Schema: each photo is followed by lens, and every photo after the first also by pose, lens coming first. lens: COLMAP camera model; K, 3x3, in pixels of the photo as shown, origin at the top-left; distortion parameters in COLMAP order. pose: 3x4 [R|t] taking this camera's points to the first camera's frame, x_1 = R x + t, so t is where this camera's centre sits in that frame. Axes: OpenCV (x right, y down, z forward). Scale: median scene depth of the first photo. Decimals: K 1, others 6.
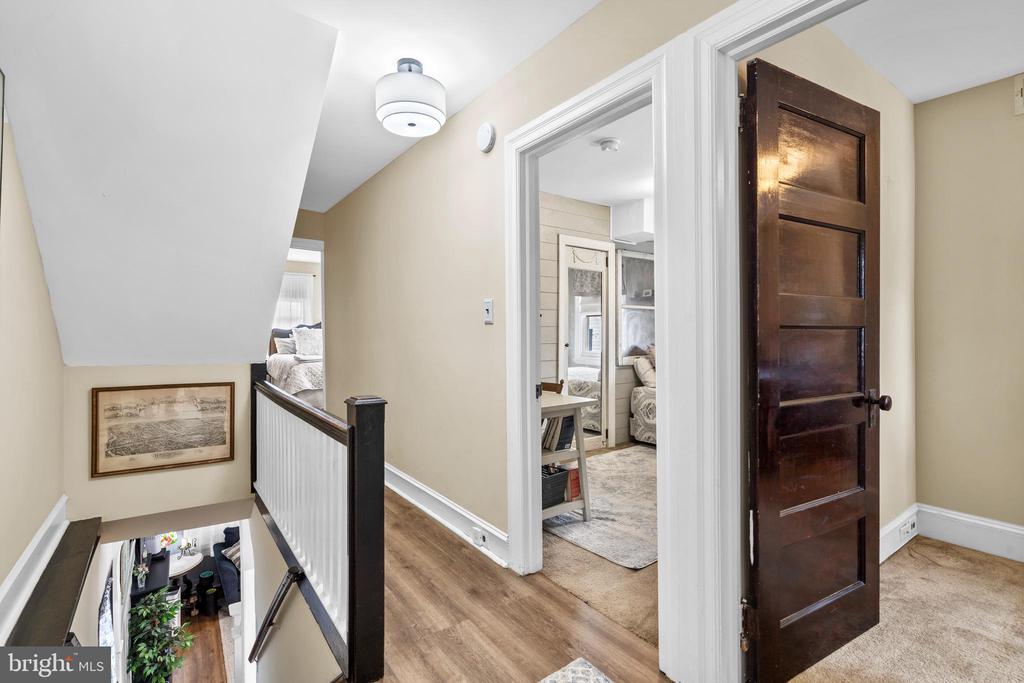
lens RADIAL K [[479.6, 0, 516.8], [0, 479.6, 331.4], [0, 0, 1]] dist [-0.000047, 0.003339]
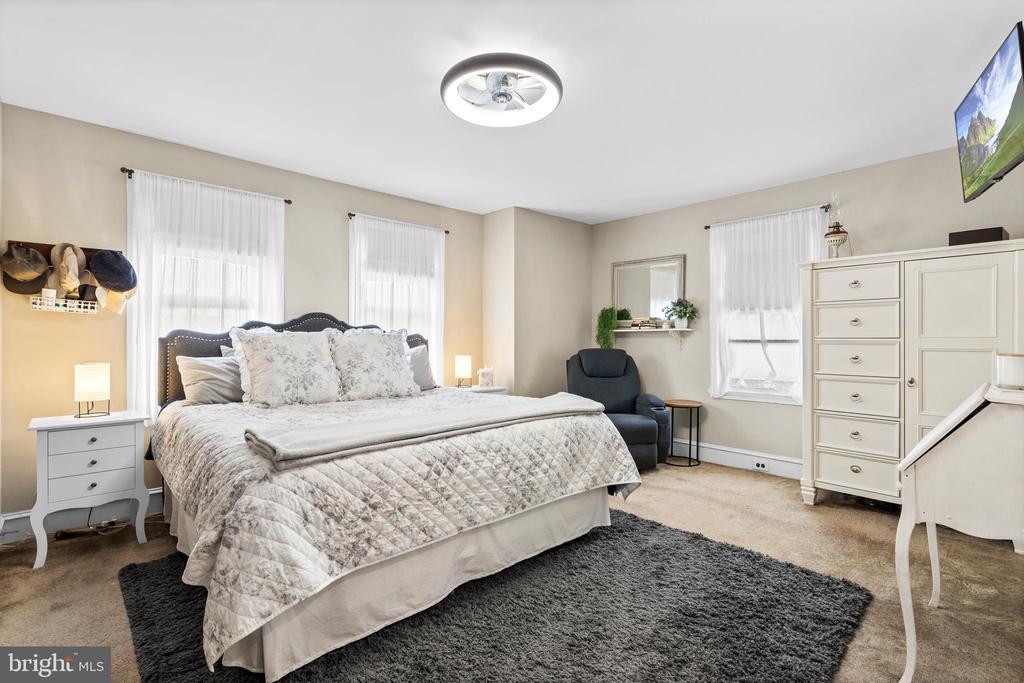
lens RADIAL K [[479.6, 0, 511.8], [0, 479.6, 341.2], [0, 0, 1]] dist [-0.000047, 0.003339]
pose [[0.993498, 0.002082, 0.113831, -0.301448], [-0.001716, 0.999993, -0.003311, 0.002845], [-0.113837, 0.003094, 0.993495, 0.623180]]
